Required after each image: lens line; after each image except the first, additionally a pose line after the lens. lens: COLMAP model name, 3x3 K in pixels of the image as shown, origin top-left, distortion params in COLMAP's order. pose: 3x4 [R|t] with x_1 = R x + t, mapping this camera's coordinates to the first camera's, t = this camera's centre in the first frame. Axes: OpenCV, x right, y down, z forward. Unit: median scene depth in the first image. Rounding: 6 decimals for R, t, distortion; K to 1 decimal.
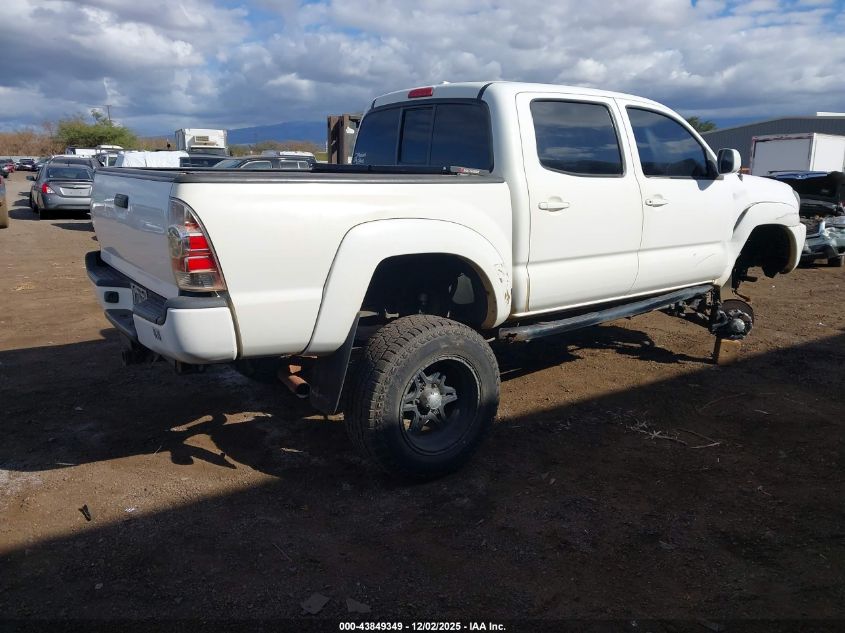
lens RADIAL K [[661.7, 0, 425.6], [0, 661.7, 321.8], [0, 0, 1]] dist [0.027334, -0.030598]
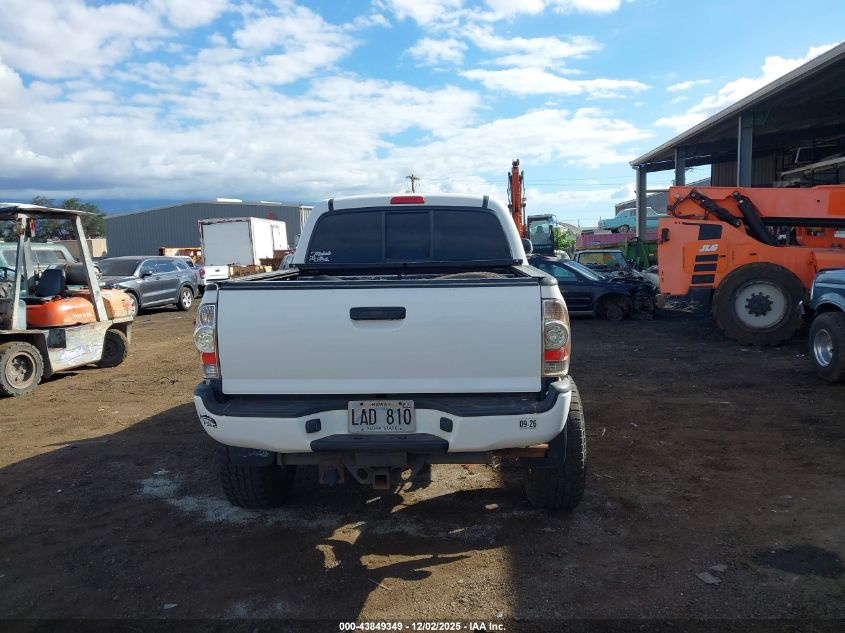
lens RADIAL K [[661.7, 0, 422.8], [0, 661.7, 302.0], [0, 0, 1]] dist [0.027334, -0.030598]
pose [[0.645286, -0.101754, 0.757134, -0.936179], [0.209887, 0.976564, -0.047638, -0.113940], [-0.734543, 0.189653, 0.651521, 0.269230]]
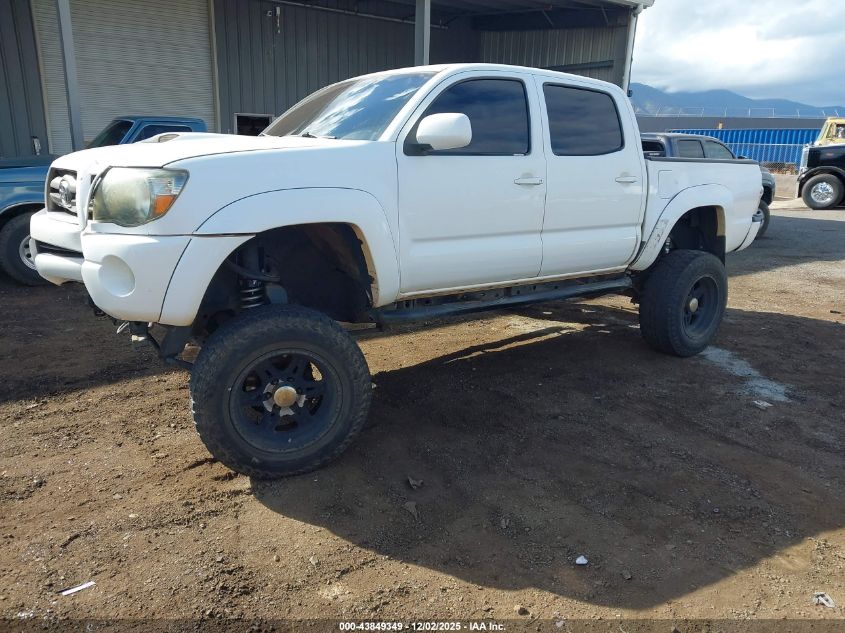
lens RADIAL K [[661.7, 0, 425.9], [0, 661.7, 315.4], [0, 0, 1]] dist [0.027334, -0.030598]
pose [[-0.999160, -0.037847, -0.015717, 0.255049], [-0.040849, 0.889084, 0.455918, -0.564292], [-0.003281, 0.456177, -0.889883, 2.452431]]
